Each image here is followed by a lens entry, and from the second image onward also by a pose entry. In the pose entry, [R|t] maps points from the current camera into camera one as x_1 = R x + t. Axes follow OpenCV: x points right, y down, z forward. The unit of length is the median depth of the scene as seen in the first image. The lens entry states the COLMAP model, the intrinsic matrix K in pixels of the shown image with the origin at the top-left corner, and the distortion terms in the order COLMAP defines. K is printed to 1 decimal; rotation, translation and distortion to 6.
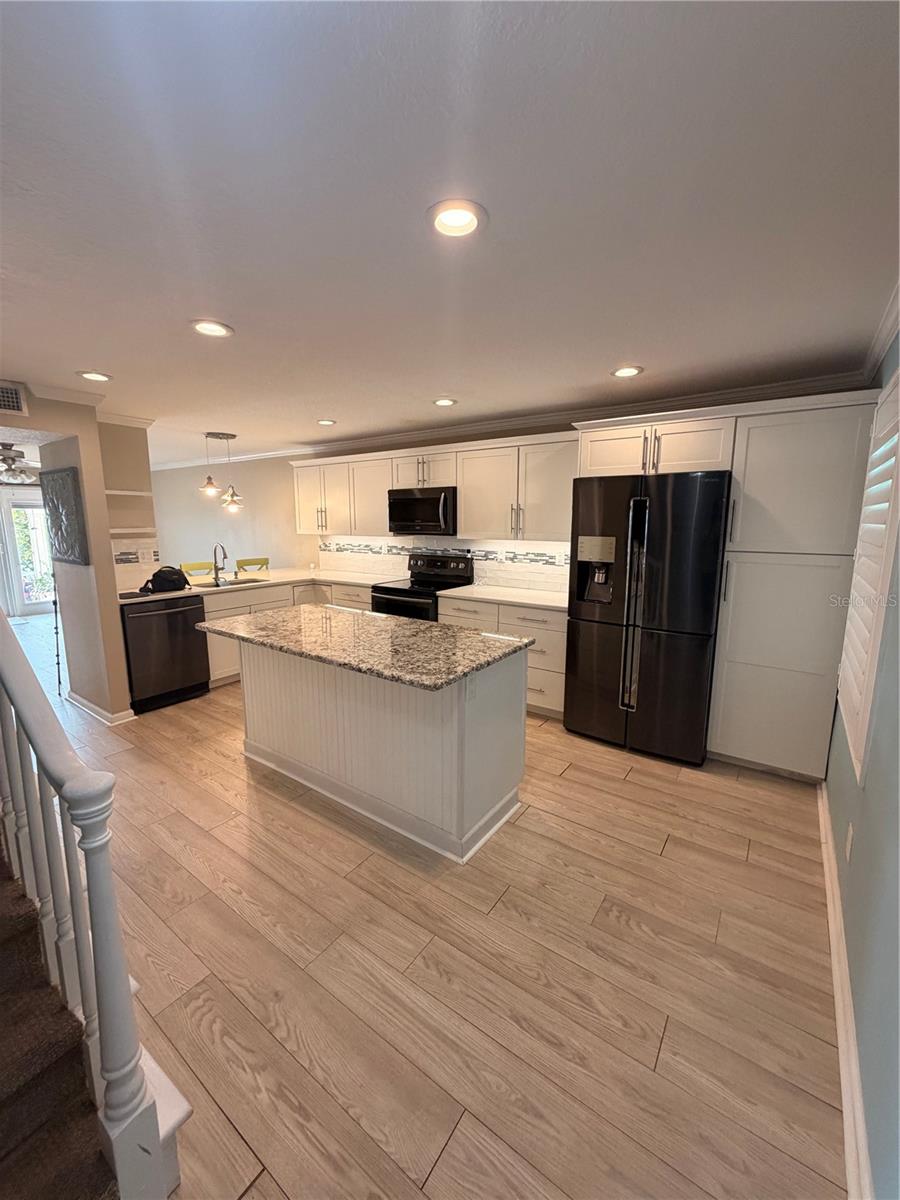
lens RADIAL K [[481.9, 0, 446.0], [0, 481.9, 598.6], [0, 0, 1]] dist [-0.000078, 0.000115]
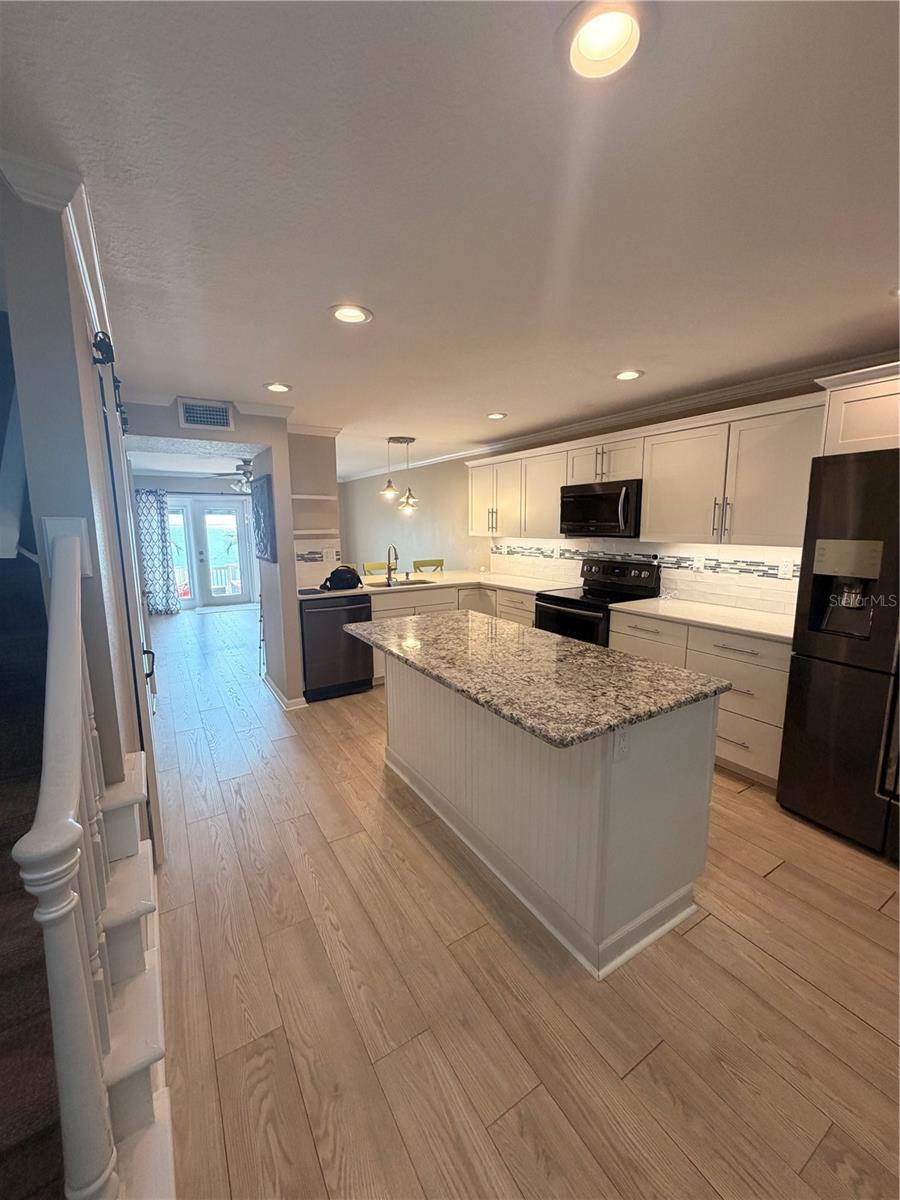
lens RADIAL K [[481.9, 0, 446.0], [0, 481.9, 598.6], [0, 0, 1]] dist [-0.000078, 0.000115]
pose [[0.924153, 0.052550, -0.378392, 0.041812], [-0.054878, 0.998482, 0.004638, -0.014870], [0.378061, 0.016479, 0.925634, 0.132669]]
